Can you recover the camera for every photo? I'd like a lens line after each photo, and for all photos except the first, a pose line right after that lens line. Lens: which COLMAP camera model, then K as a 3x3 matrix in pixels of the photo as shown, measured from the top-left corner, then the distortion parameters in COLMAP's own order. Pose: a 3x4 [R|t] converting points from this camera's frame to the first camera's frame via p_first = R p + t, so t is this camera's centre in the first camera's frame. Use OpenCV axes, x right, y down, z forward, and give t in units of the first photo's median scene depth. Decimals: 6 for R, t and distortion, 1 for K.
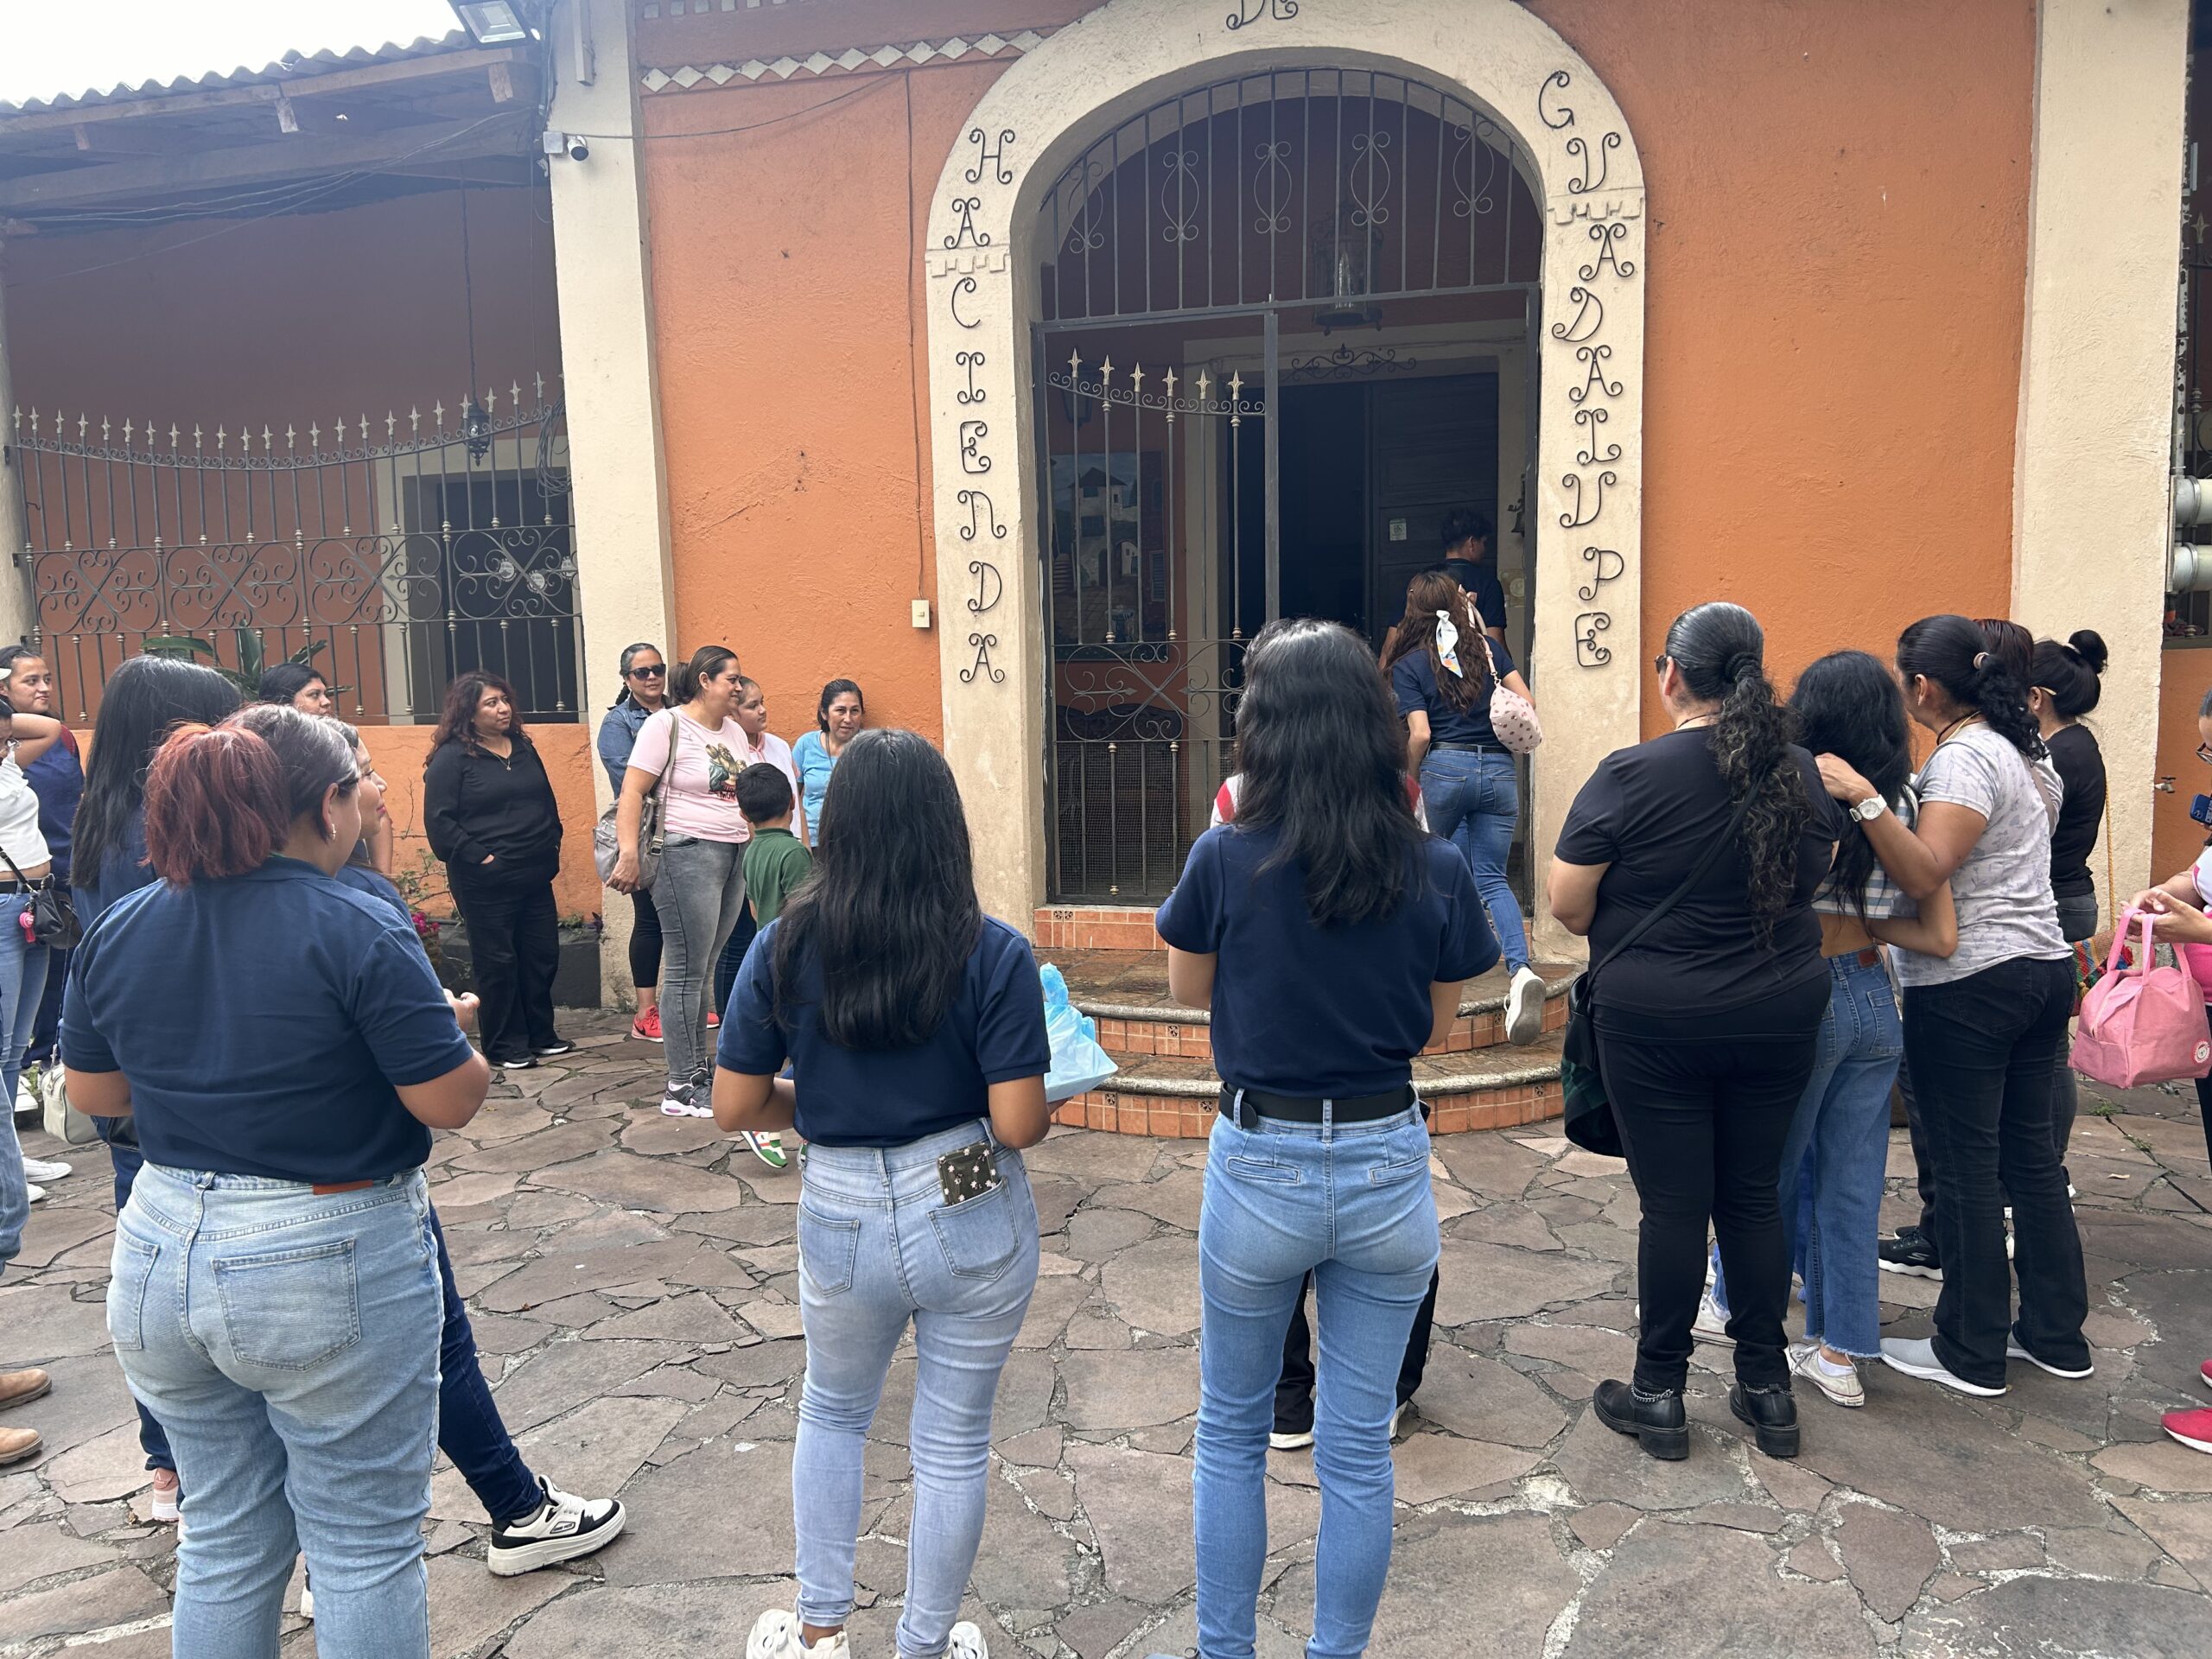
lens RADIAL K [[1698.1, 0, 1084.1], [0, 1698.1, 841.3], [0, 0, 1]] dist [0.046941, -0.055750]
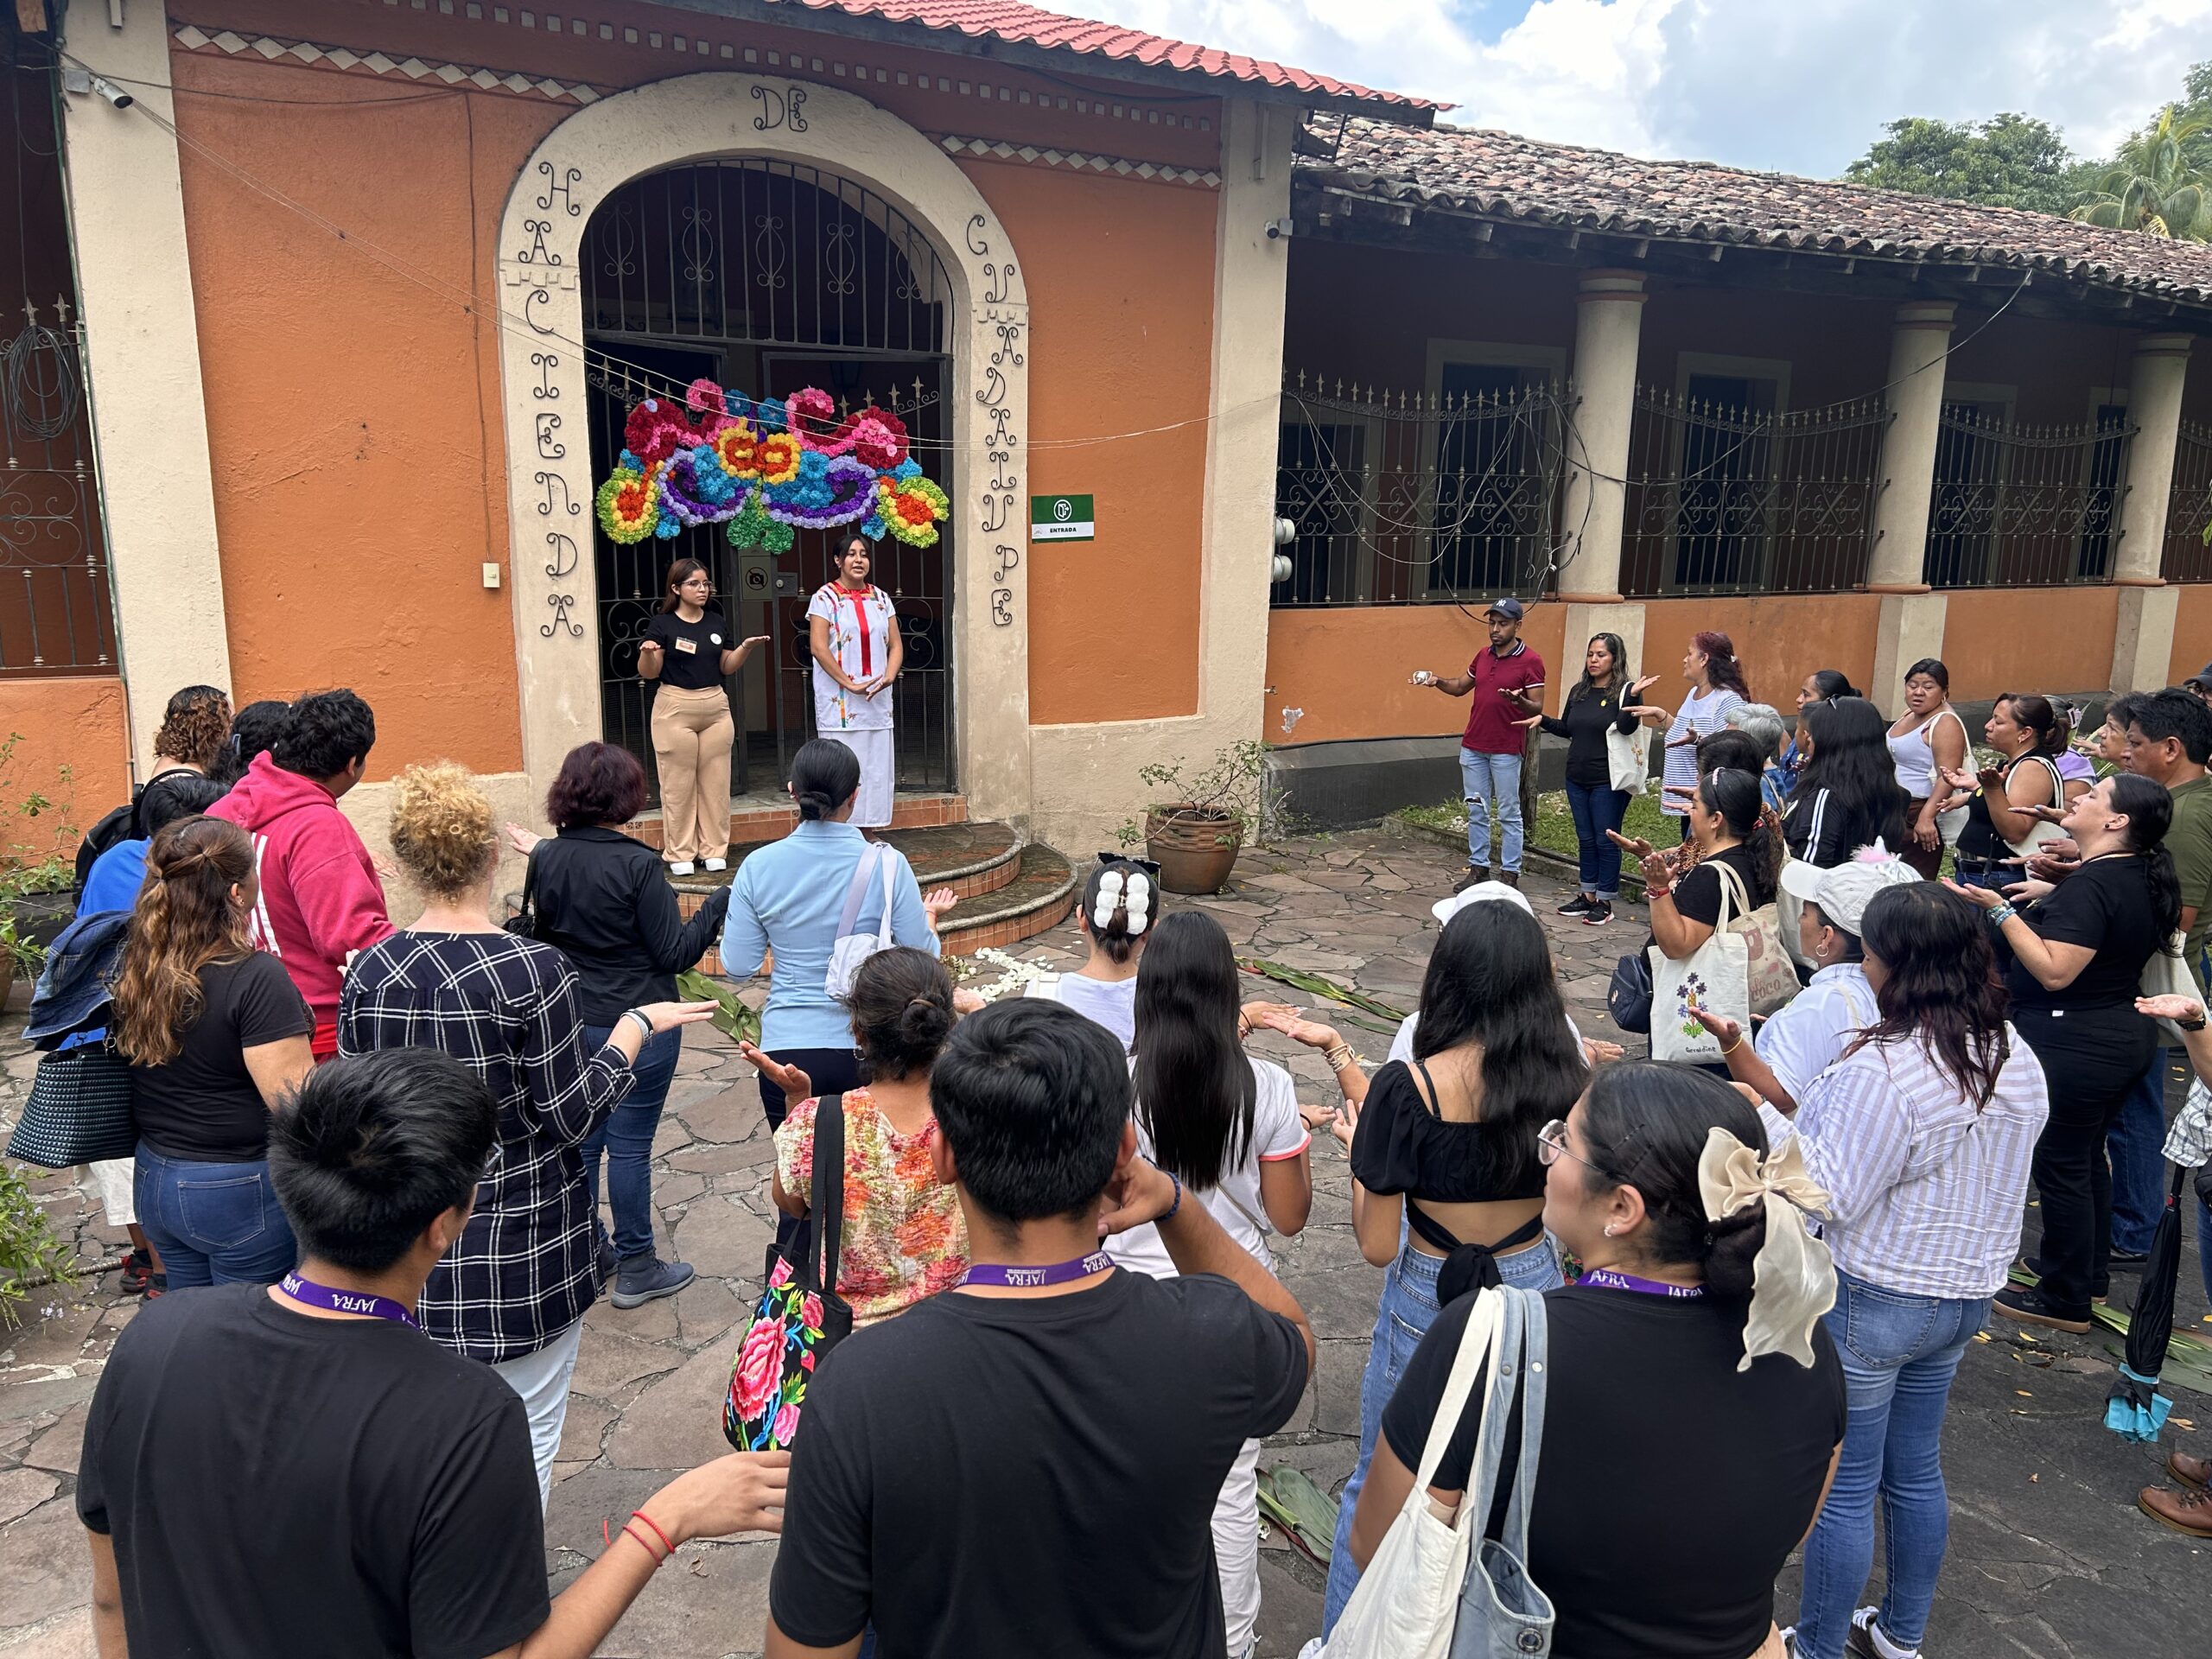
lens RADIAL K [[1698.1, 0, 1103.5], [0, 1698.1, 873.8], [0, 0, 1]] dist [0.046941, -0.055750]
pose [[0.697499, -0.124461, 0.705694, -0.737095], [0.039262, 0.989959, 0.135790, -0.085629], [-0.715509, -0.067007, 0.695383, -0.127346]]
